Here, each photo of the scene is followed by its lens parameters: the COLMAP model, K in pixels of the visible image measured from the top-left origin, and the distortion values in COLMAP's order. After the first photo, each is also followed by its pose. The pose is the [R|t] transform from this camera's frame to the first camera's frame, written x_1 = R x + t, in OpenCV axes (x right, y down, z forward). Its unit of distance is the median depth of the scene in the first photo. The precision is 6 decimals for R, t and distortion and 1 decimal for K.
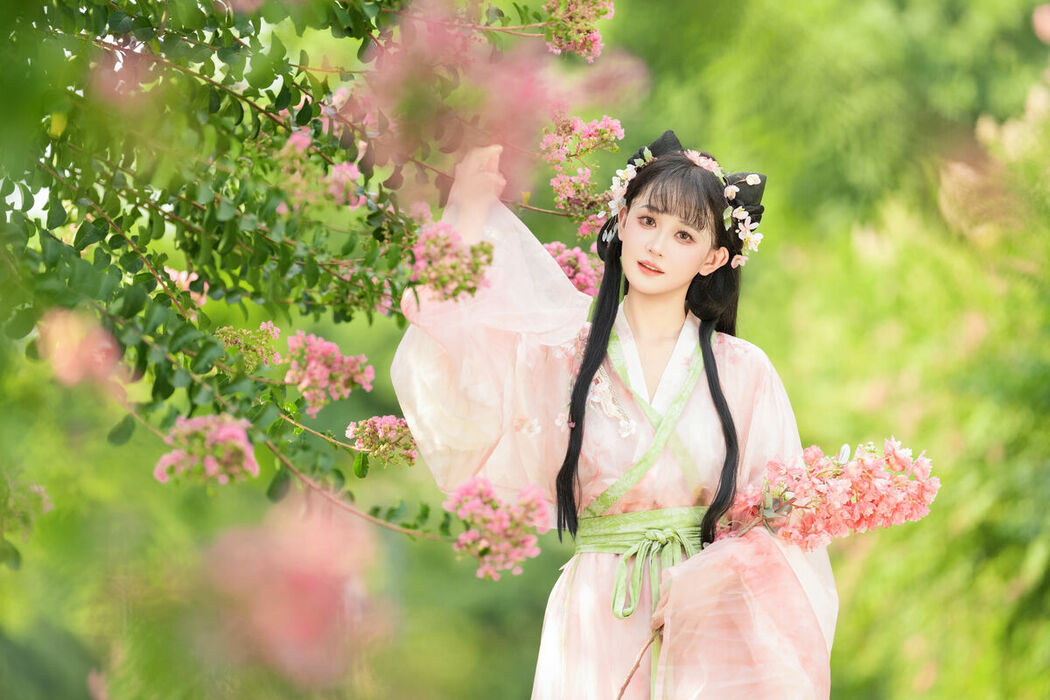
lens RADIAL K [[6017.5, 0, 527.5], [0, 6017.5, 343.0], [0, 0, 1]] dist [0.201364, 0.000000]
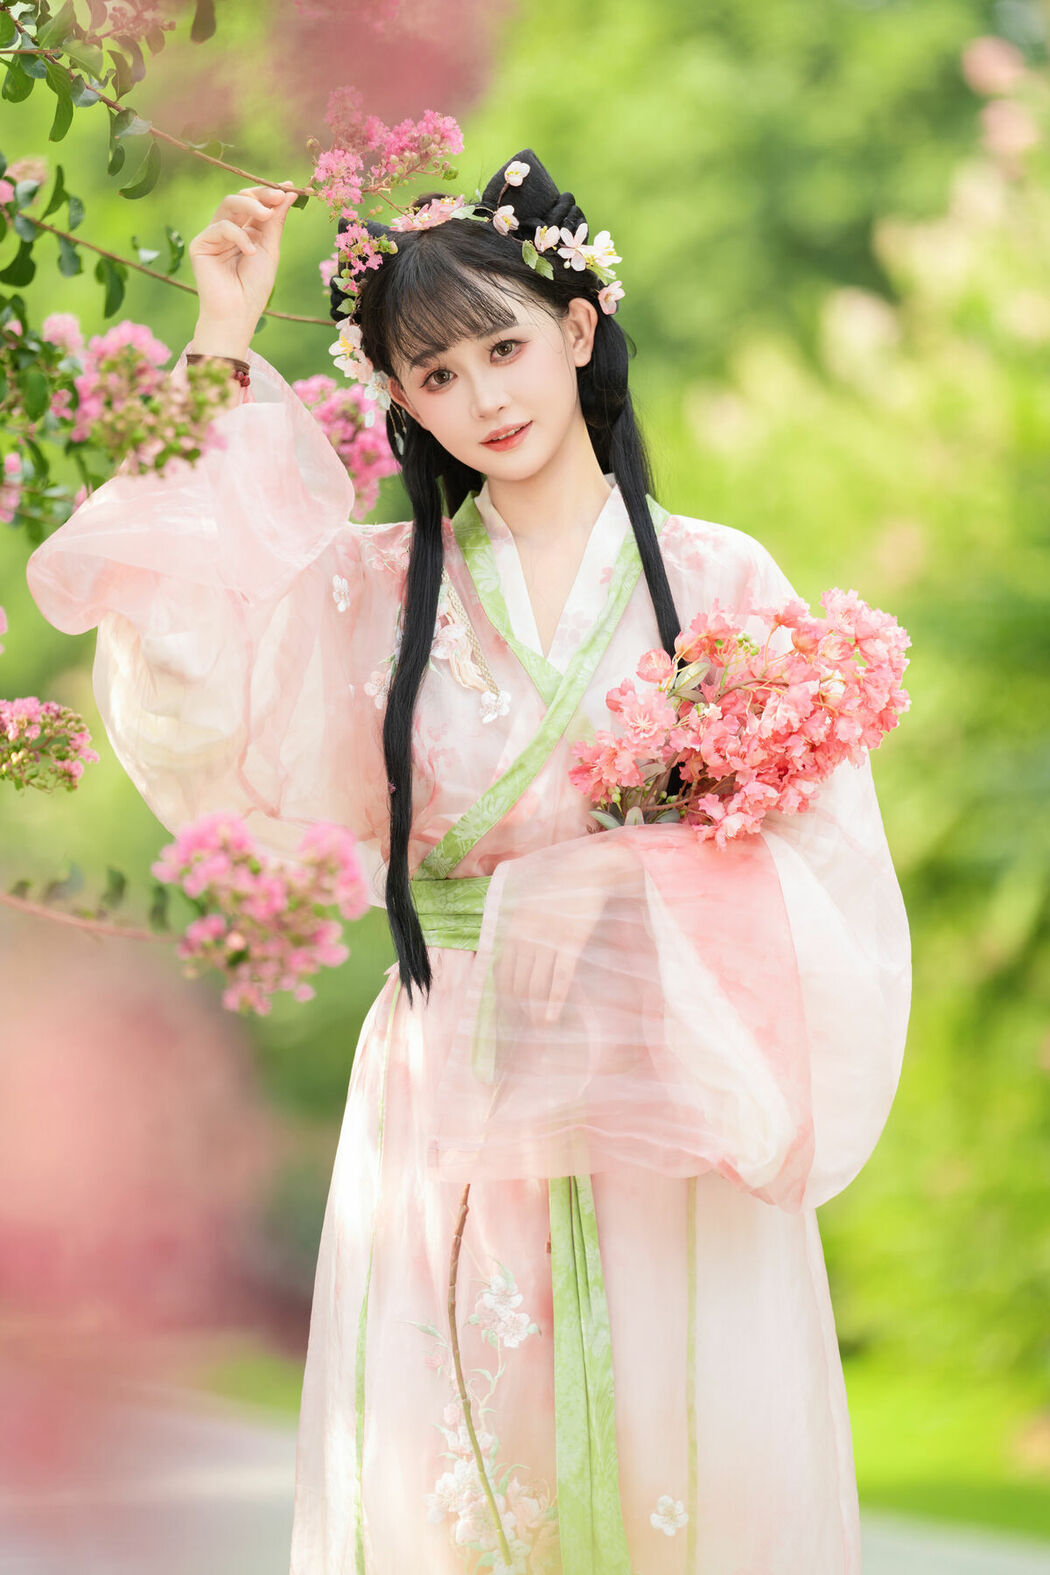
lens RADIAL K [[8820.0, 0, 526.3], [0, 8820.0, 785.1], [0, 0, 1]] dist [0.193455, 0.000000]
pose [[0.998493, -0.037303, 0.040258, -0.012113], [0.036458, 0.999103, 0.021520, 0.004397], [-0.041025, -0.020020, 0.998958, 0.238890]]
